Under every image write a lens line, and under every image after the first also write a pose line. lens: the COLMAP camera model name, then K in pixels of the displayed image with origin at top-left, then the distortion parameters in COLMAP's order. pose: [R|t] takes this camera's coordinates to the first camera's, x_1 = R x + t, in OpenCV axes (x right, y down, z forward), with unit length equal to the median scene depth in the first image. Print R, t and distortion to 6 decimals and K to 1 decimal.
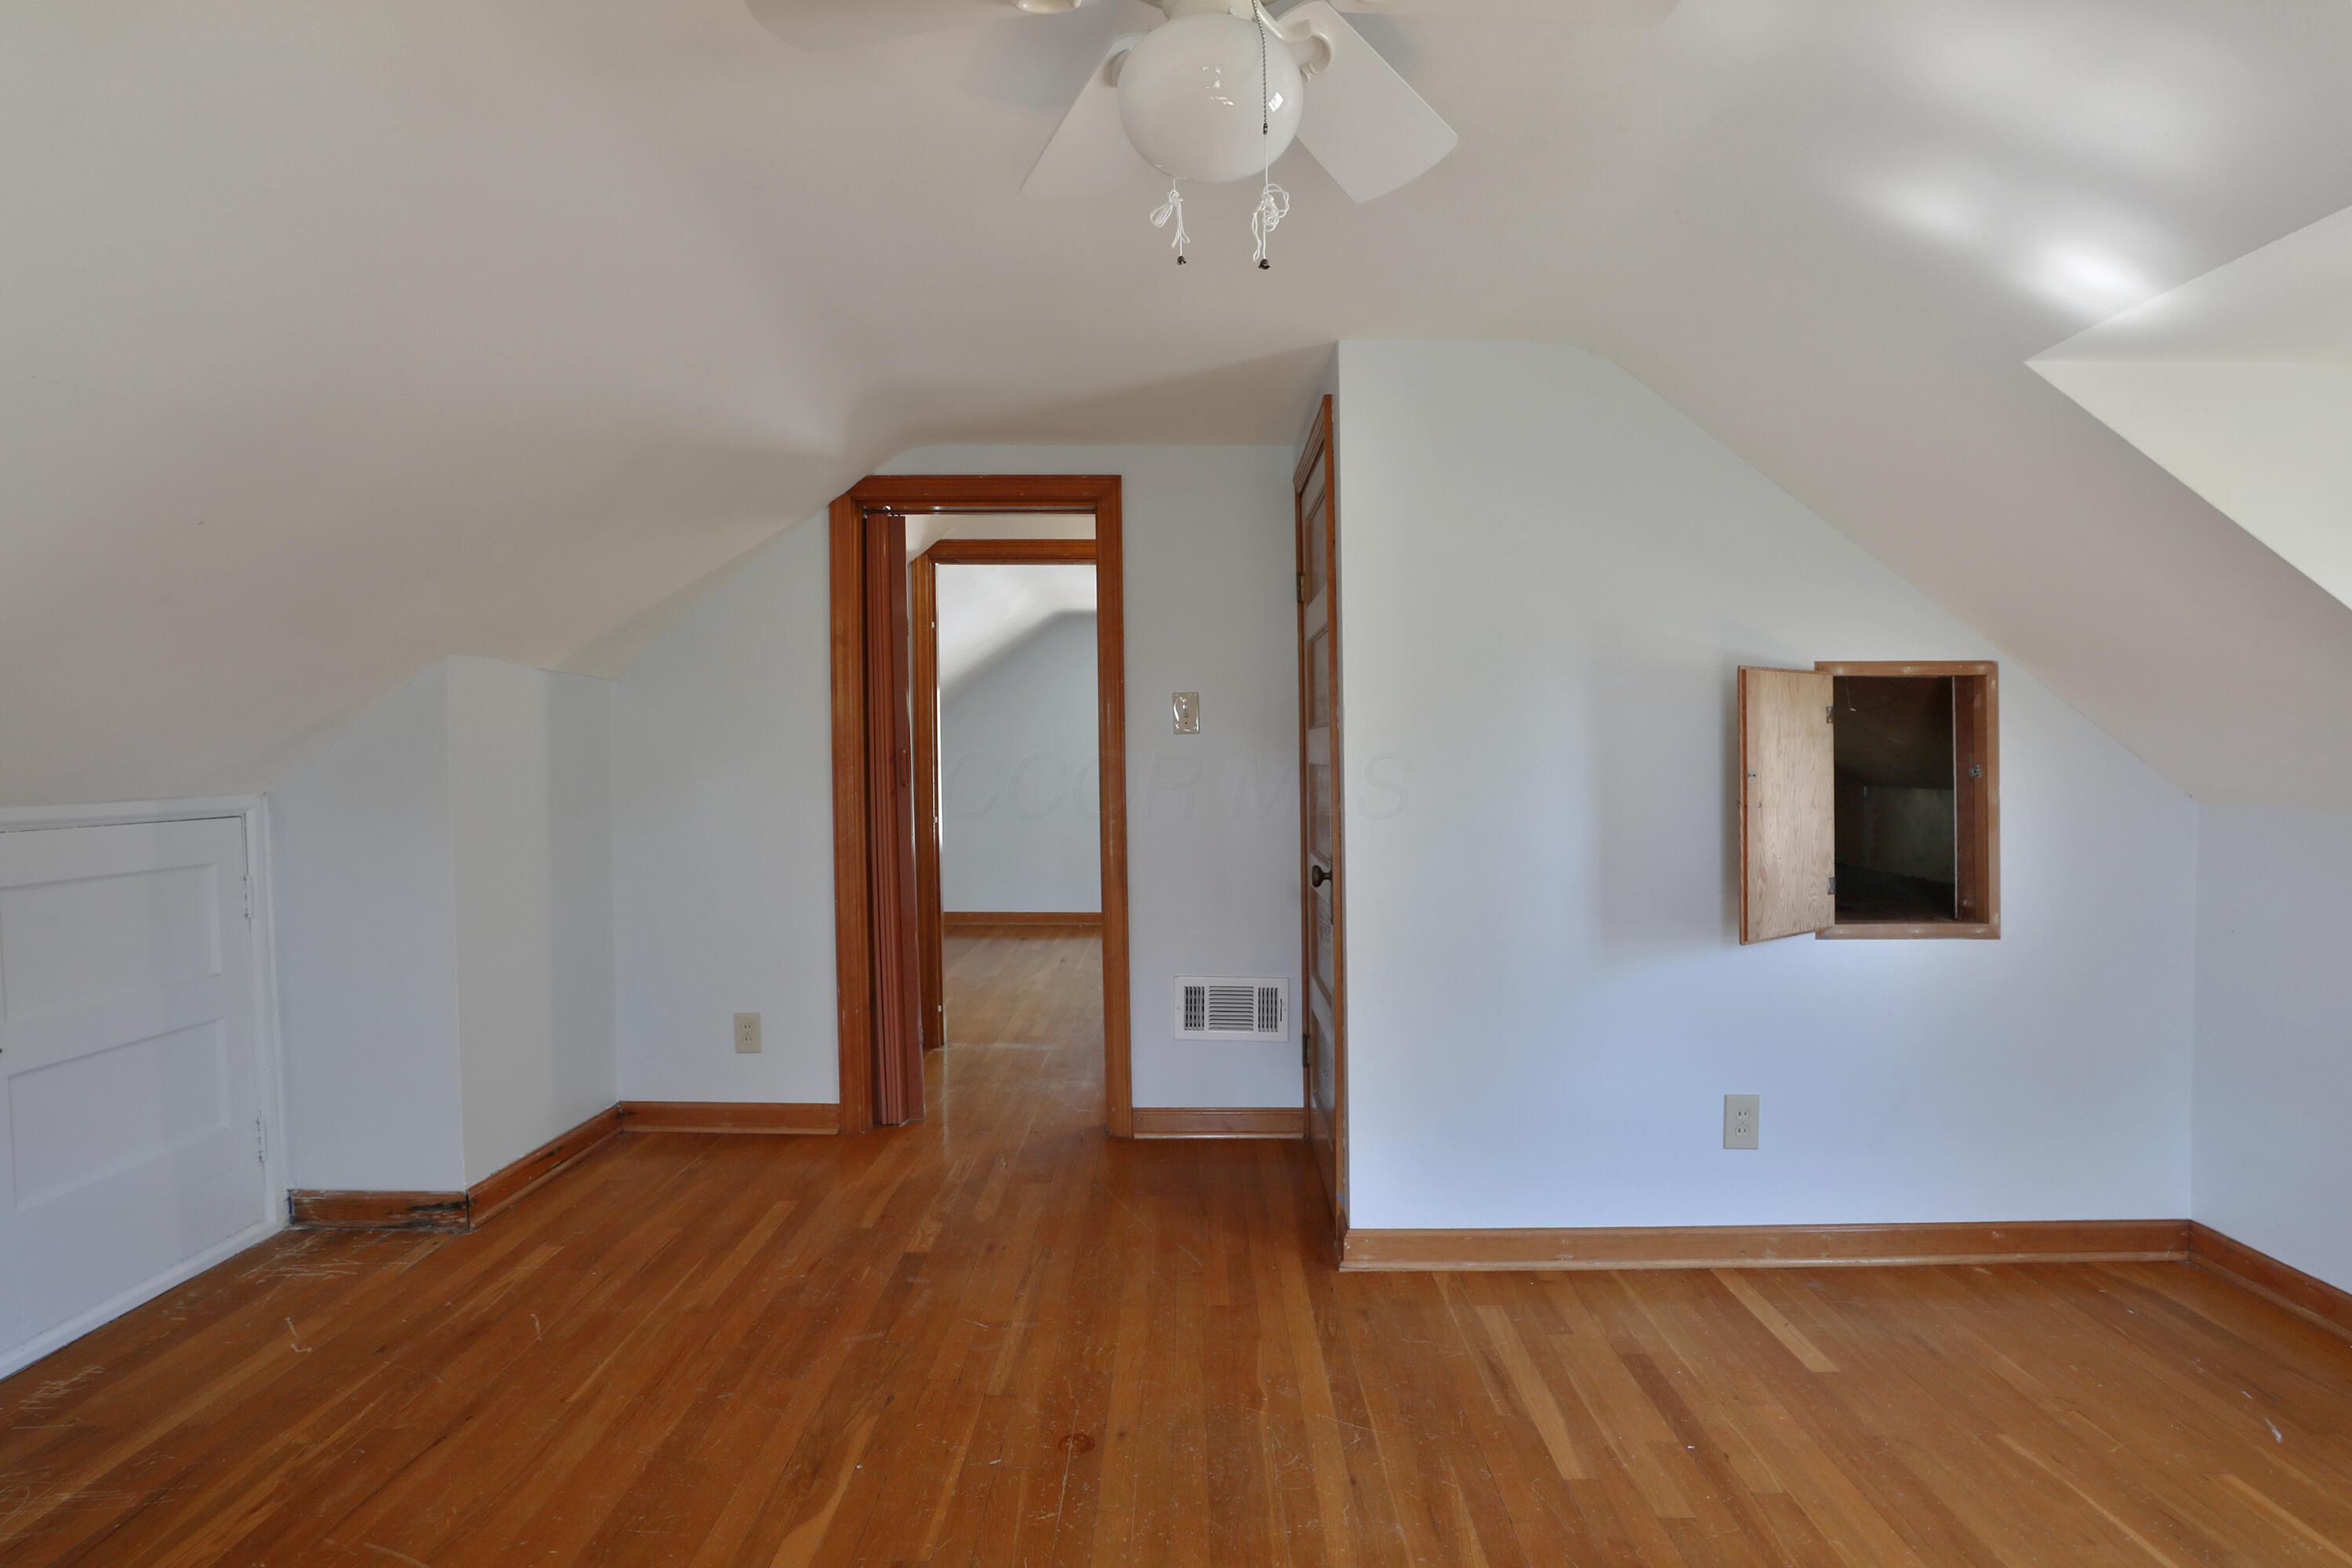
lens RADIAL K [[1148.4, 0, 1168.0], [0, 1148.4, 776.7], [0, 0, 1]] dist [-0.031311, -0.000676]
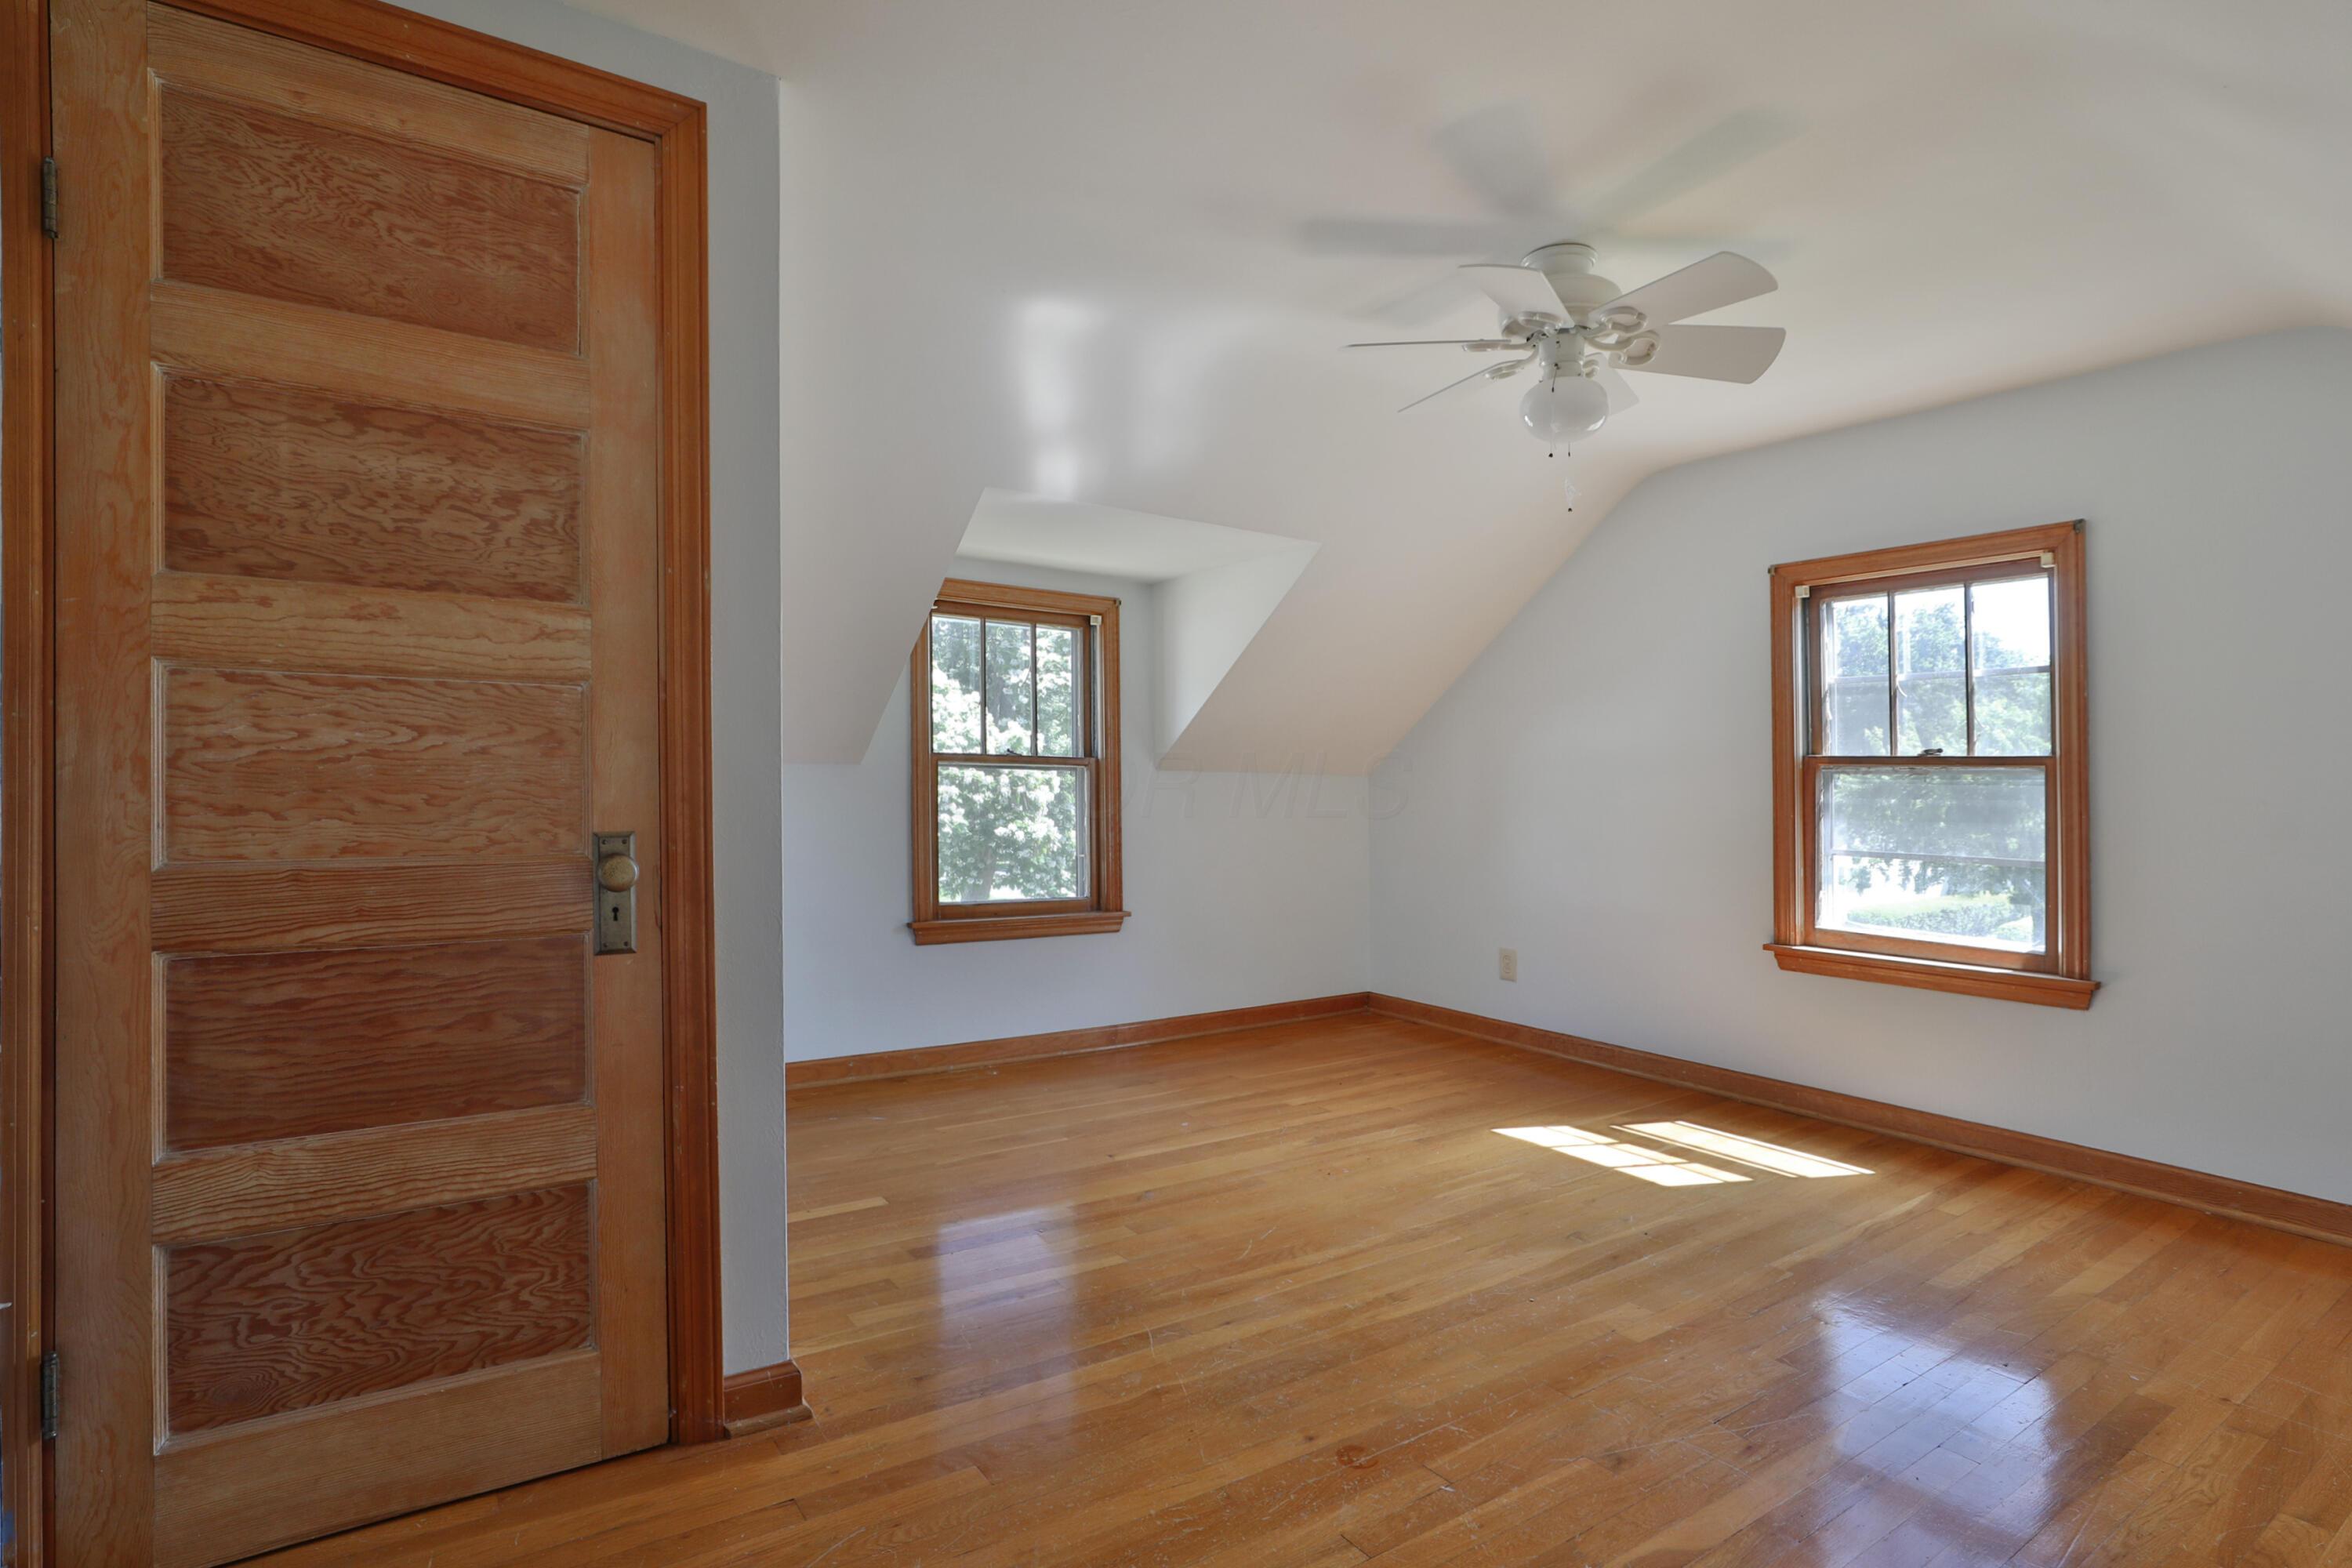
lens RADIAL K [[1148.4, 0, 1167.7], [0, 1148.4, 780.3], [0, 0, 1]] dist [-0.031311, -0.000676]
pose [[-0.568278, 0.003698, 0.822828, -0.726764], [0.009262, 0.999955, 0.001903, 0.062949], [-0.822785, 0.008703, -0.568287, 1.630054]]
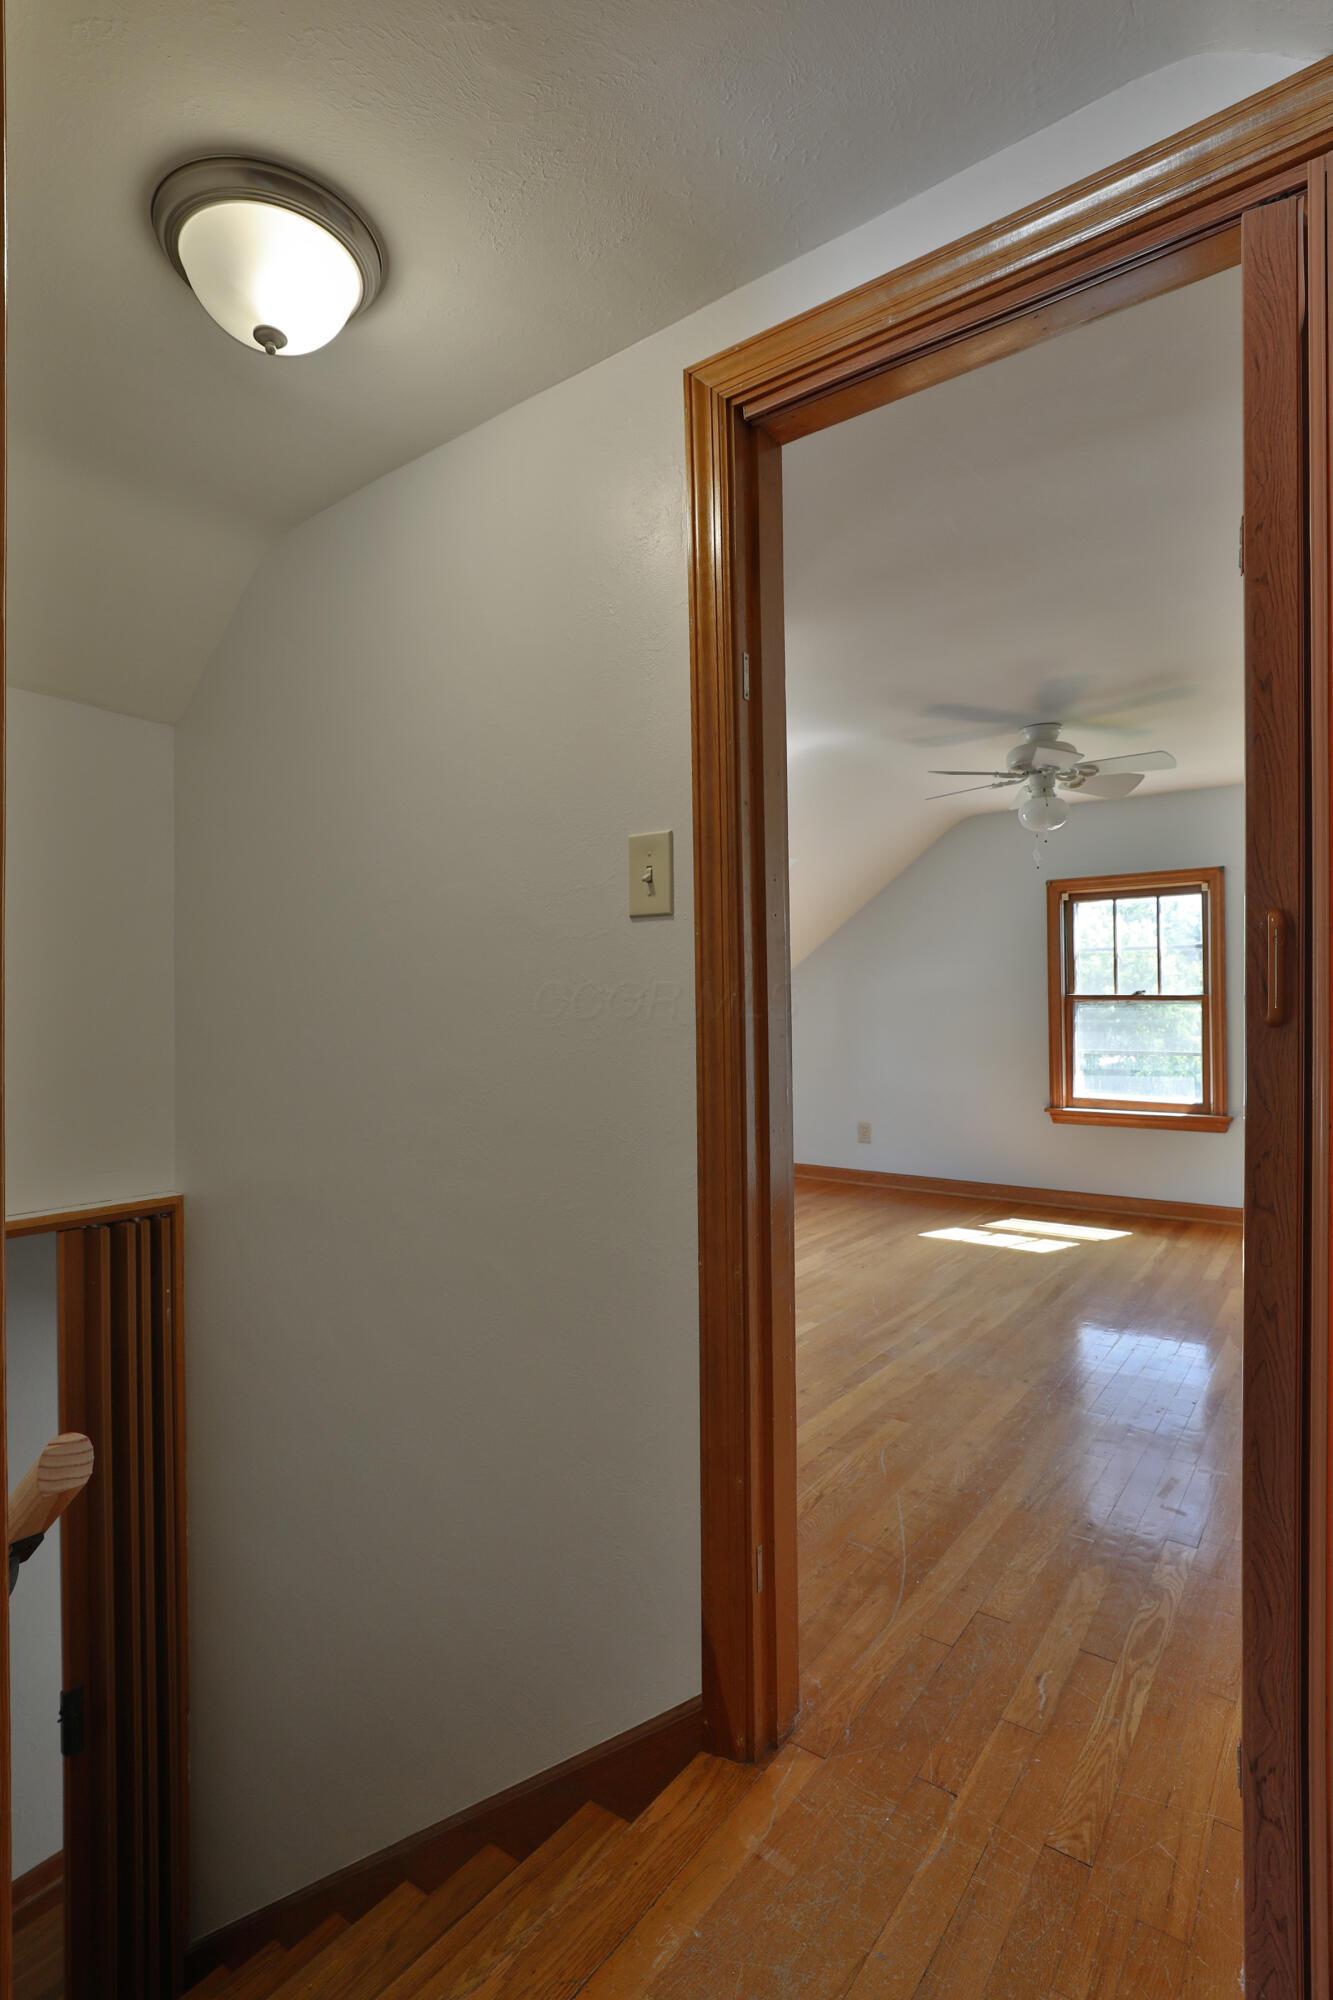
lens RADIAL K [[976.6, 0, 652.7], [0, 976.6, 997.9], [0, 0, 1]] dist [-0.031311, -0.000676]
pose [[-0.803396, 0.016538, 0.595215, -0.467074], [0.029220, 0.999505, 0.011668, -0.017459], [-0.594727, 0.026766, -0.803482, 2.514176]]
